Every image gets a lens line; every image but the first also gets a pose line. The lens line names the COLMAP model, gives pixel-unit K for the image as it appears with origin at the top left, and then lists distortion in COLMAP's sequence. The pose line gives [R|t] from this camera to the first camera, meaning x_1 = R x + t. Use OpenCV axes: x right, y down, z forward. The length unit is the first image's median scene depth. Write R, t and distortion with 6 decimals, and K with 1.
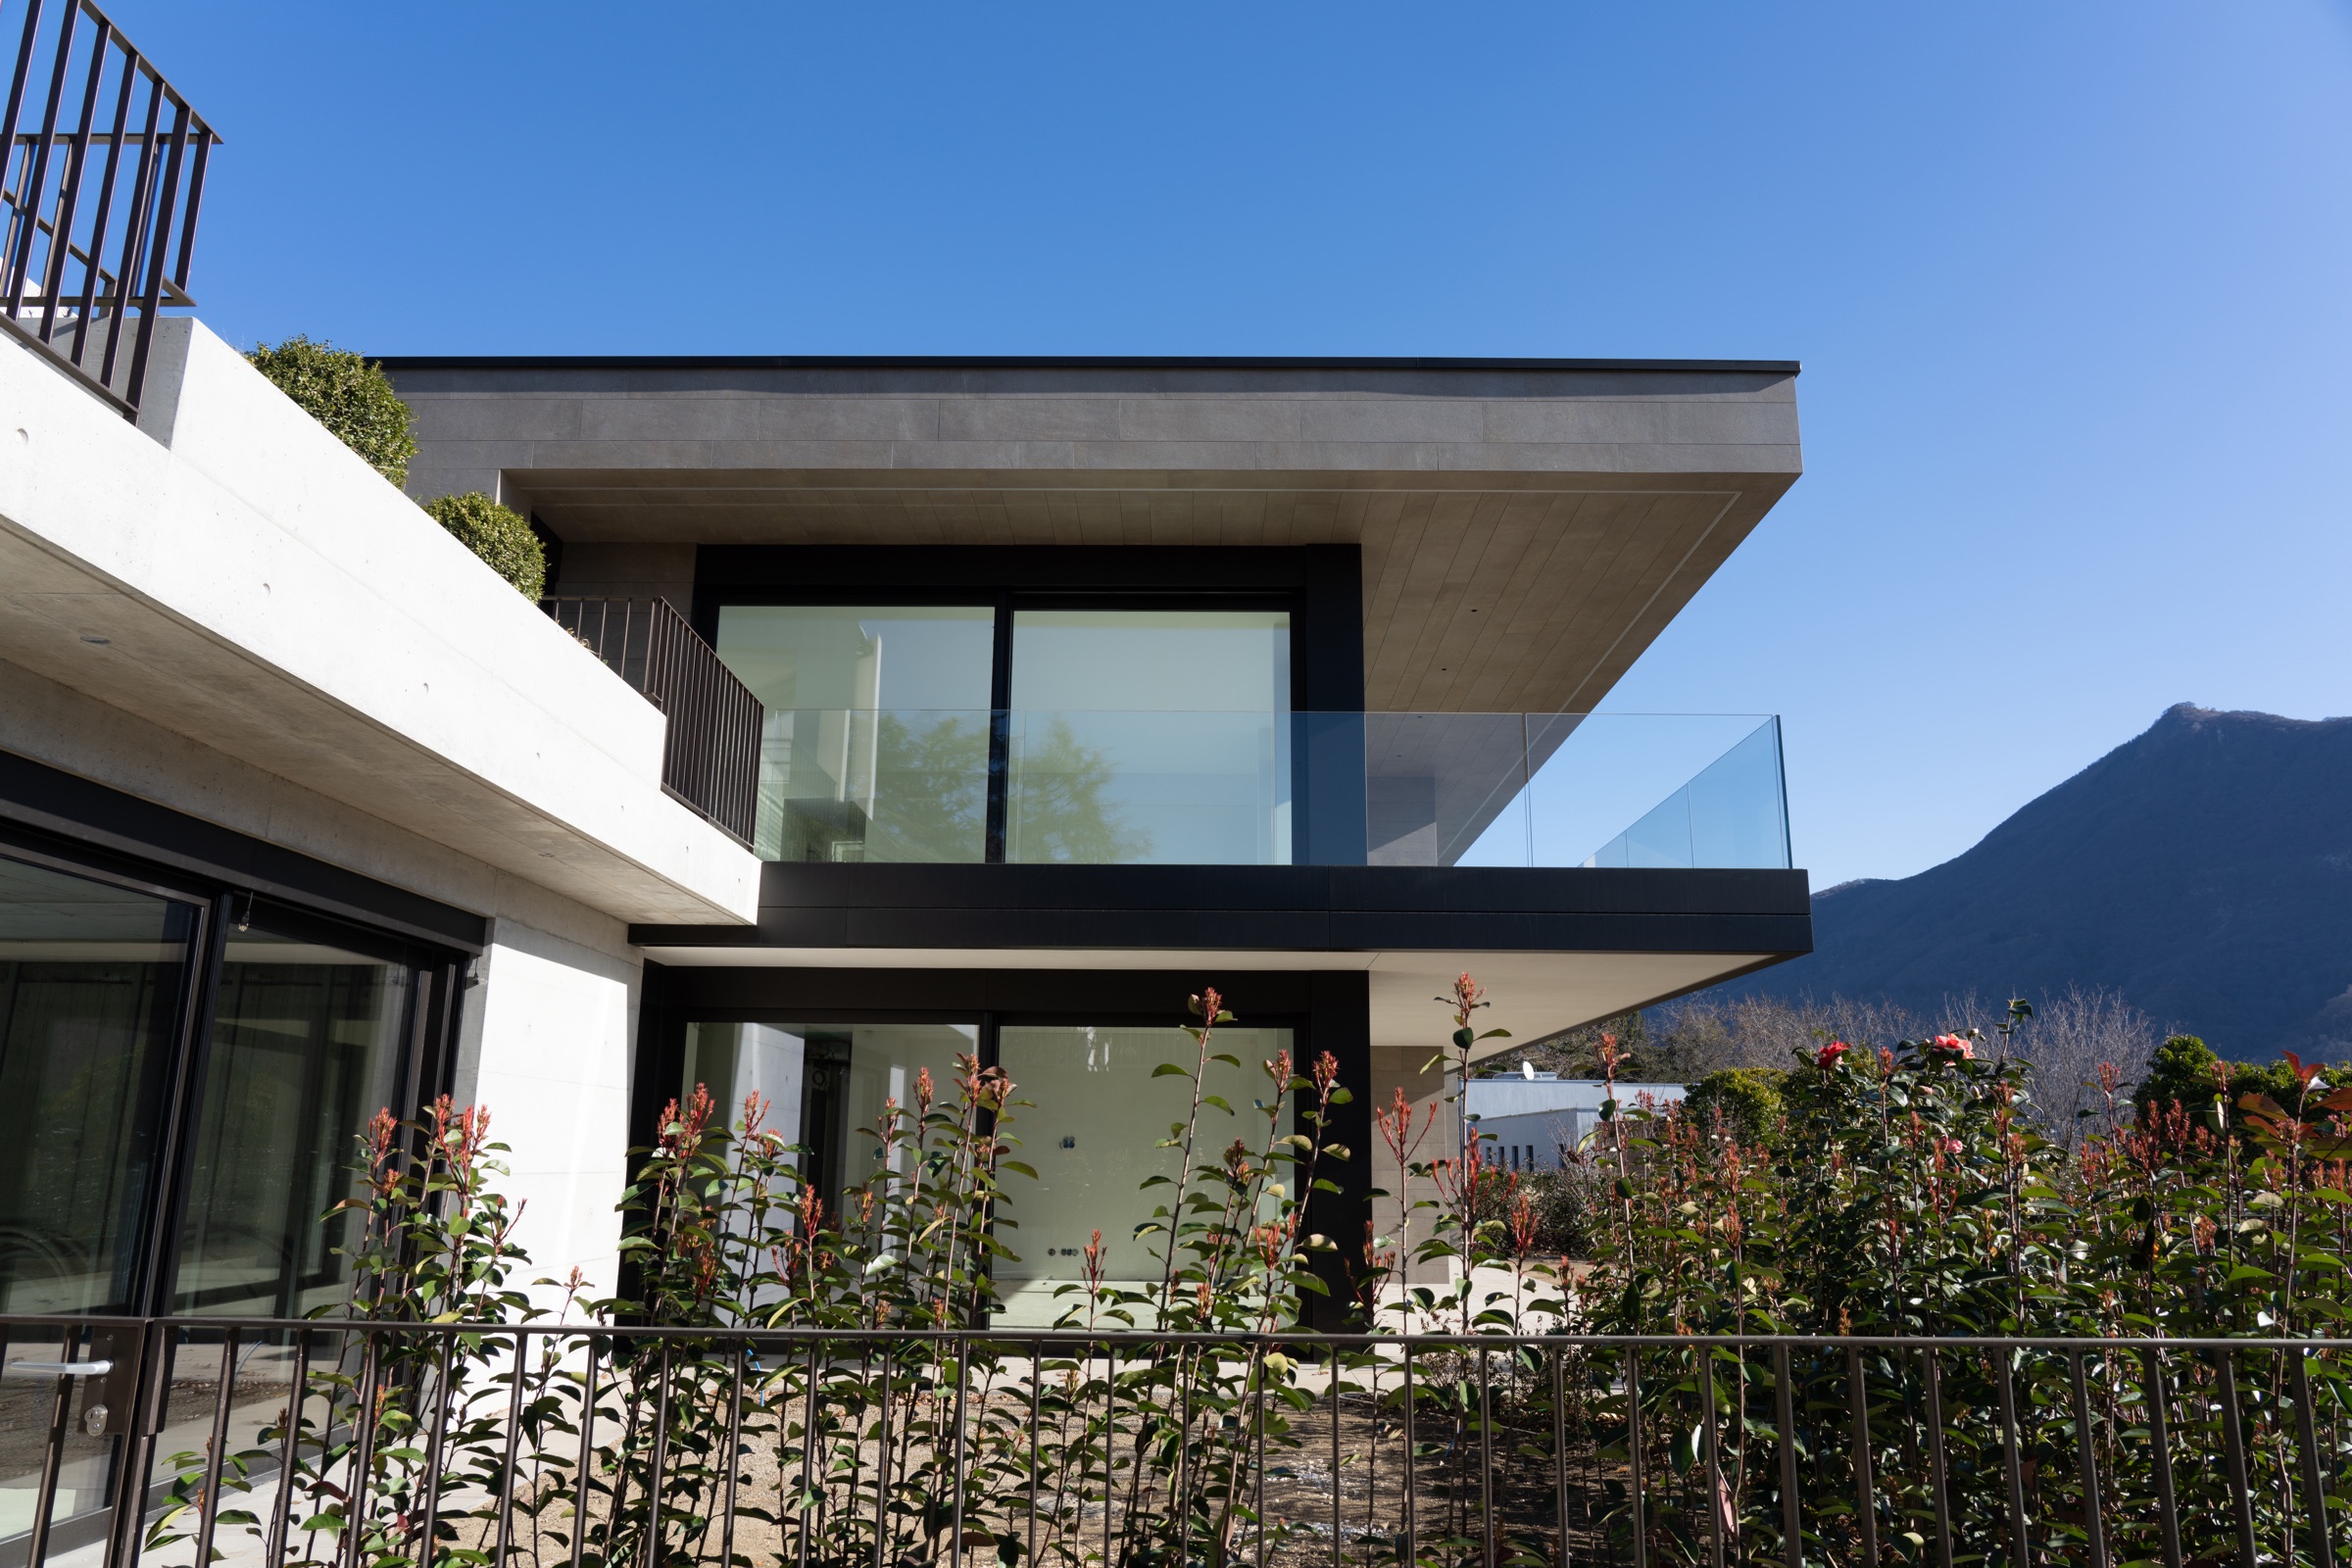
lens RADIAL K [[1585.6, 0, 1176.4], [0, 1585.6, 783.6], [0, 0, 1]] dist [-0.012032, 0.000412]
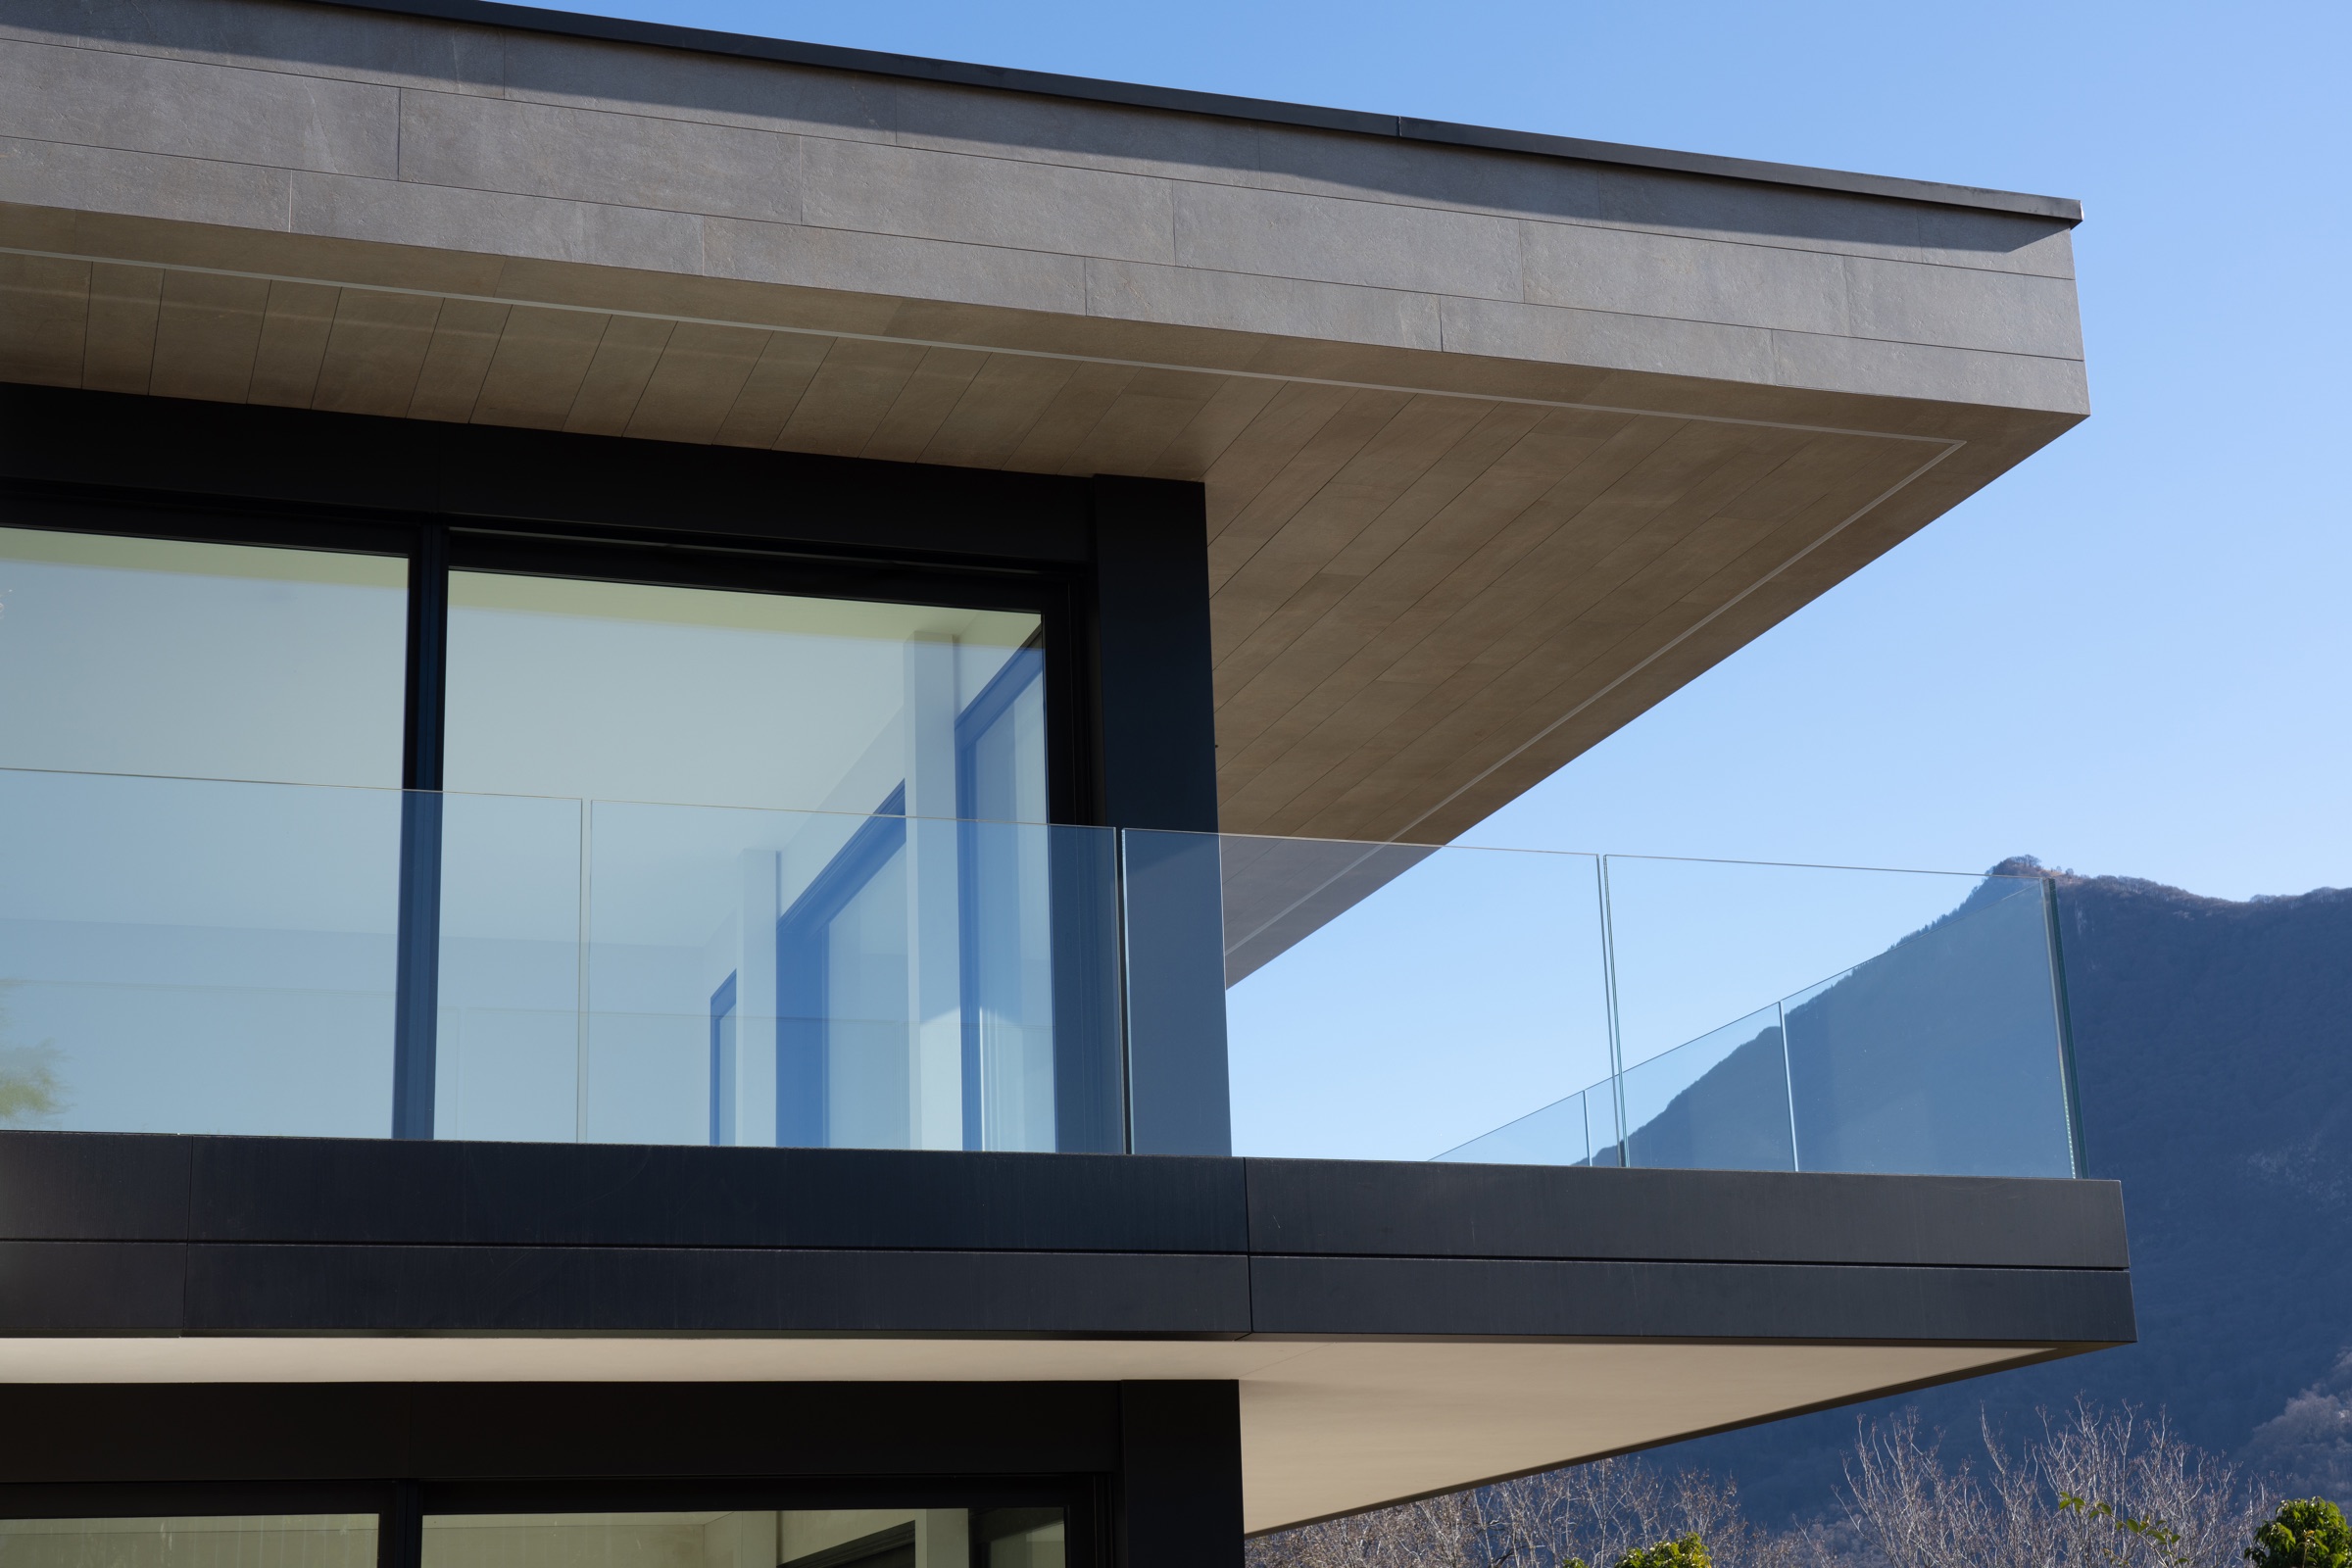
lens RADIAL K [[3437.2, 0, 1174.5], [0, 3437.2, 791.7], [0, 0, 1]] dist [0.077122, 0.000000]
pose [[0.946196, 0.048626, 0.319920, -0.244050], [-0.032527, 0.997930, -0.055478, 0.000230], [-0.321955, 0.042087, 0.945819, 0.023868]]
